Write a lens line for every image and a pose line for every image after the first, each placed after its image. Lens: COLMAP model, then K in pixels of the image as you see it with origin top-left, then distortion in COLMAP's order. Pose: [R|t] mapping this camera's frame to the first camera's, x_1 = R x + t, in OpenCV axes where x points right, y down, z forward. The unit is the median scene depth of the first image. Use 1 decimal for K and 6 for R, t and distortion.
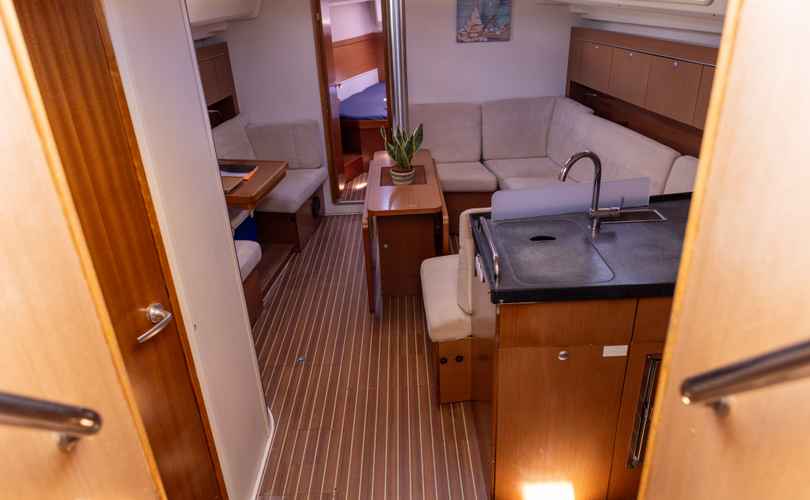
lens RADIAL K [[541.8, 0, 389.7], [0, 541.8, 249.1], [0, 0, 1]] dist [0.001861, -0.000193]
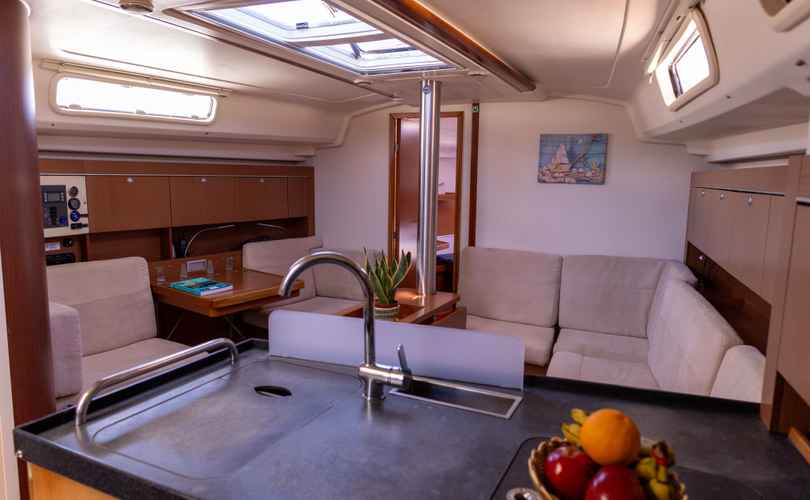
lens RADIAL K [[536.2, 0, 408.7], [0, 536.2, 266.9], [0, 0, 1]] dist [-0.001376, -0.006535]
pose [[0.893085, 0.132752, -0.429856, 0.320675], [-0.246945, 0.943318, -0.221739, -0.026372], [0.376054, 0.304183, 0.875246, 0.244181]]
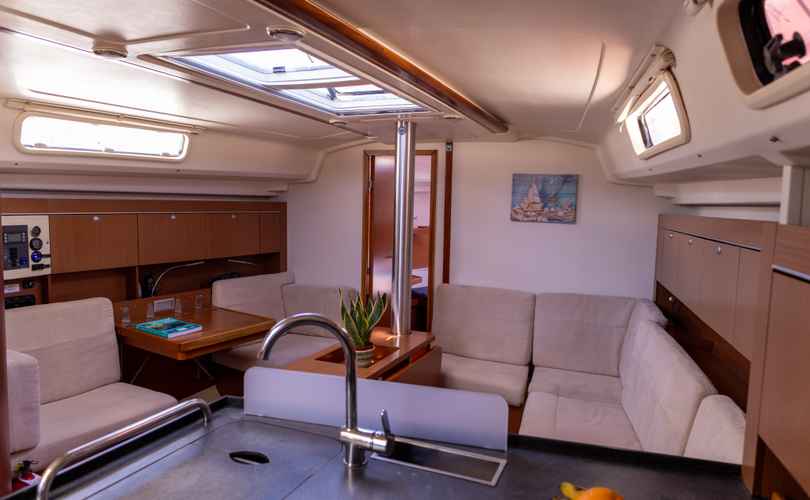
lens RADIAL K [[536.2, 0, 408.7], [0, 536.2, 266.9], [0, 0, 1]] dist [-0.001376, -0.006535]
pose [[0.916129, 0.114839, -0.384084, 0.309962], [-0.233895, 0.931234, -0.279459, -0.043445], [0.325579, 0.345856, 0.879990, 0.239226]]
